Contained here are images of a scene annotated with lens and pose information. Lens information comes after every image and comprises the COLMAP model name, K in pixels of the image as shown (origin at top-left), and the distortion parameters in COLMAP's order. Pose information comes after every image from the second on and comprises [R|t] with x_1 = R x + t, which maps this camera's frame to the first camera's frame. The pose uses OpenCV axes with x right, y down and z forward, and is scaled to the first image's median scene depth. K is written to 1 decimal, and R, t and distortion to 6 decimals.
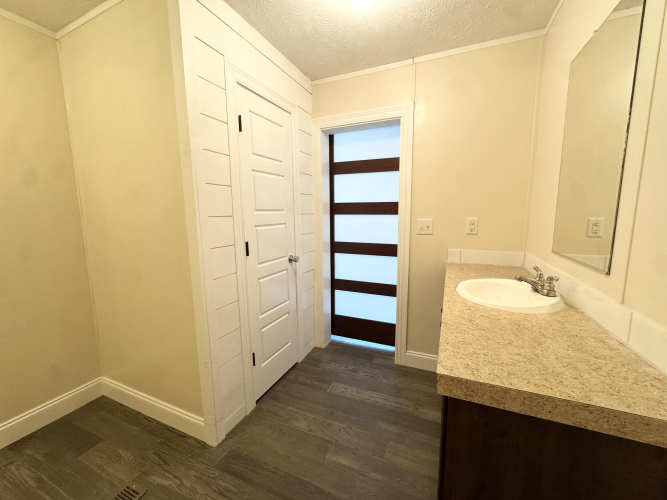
lens RADIAL K [[268.3, 0, 334.2], [0, 268.3, 250.0], [0, 0, 1]] dist [-0.002940, 0.000157]
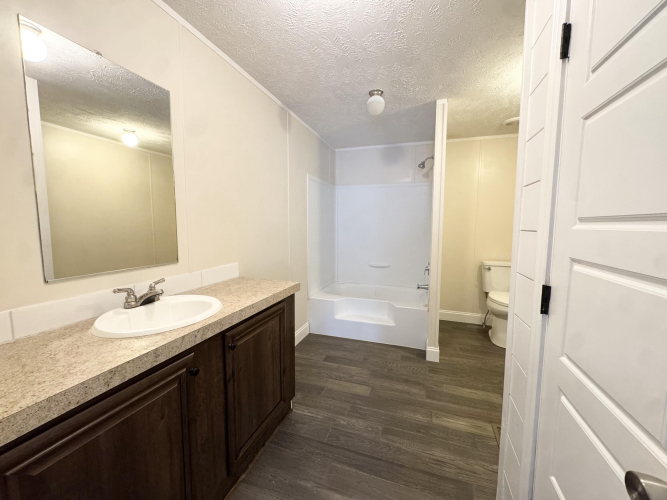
lens RADIAL K [[268.3, 0, 334.0], [0, 268.3, 248.4], [0, 0, 1]] dist [-0.002940, 0.000157]
pose [[-0.996777, 0.010720, -0.079502, 0.091980], [-0.007845, 0.973254, 0.229596, -0.192958], [0.079837, 0.229480, -0.970034, 1.343822]]
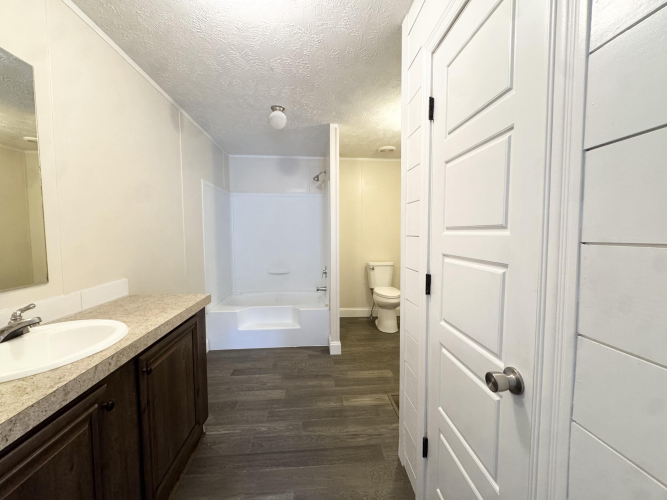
lens RADIAL K [[268.3, 0, 334.6], [0, 268.3, 248.0], [0, 0, 1]] dist [-0.002940, 0.000157]
pose [[-0.878558, 0.038908, -0.476048, 0.203247], [-0.057622, 0.980764, 0.186500, -0.200631], [0.474147, 0.191282, -0.859416, 1.384747]]
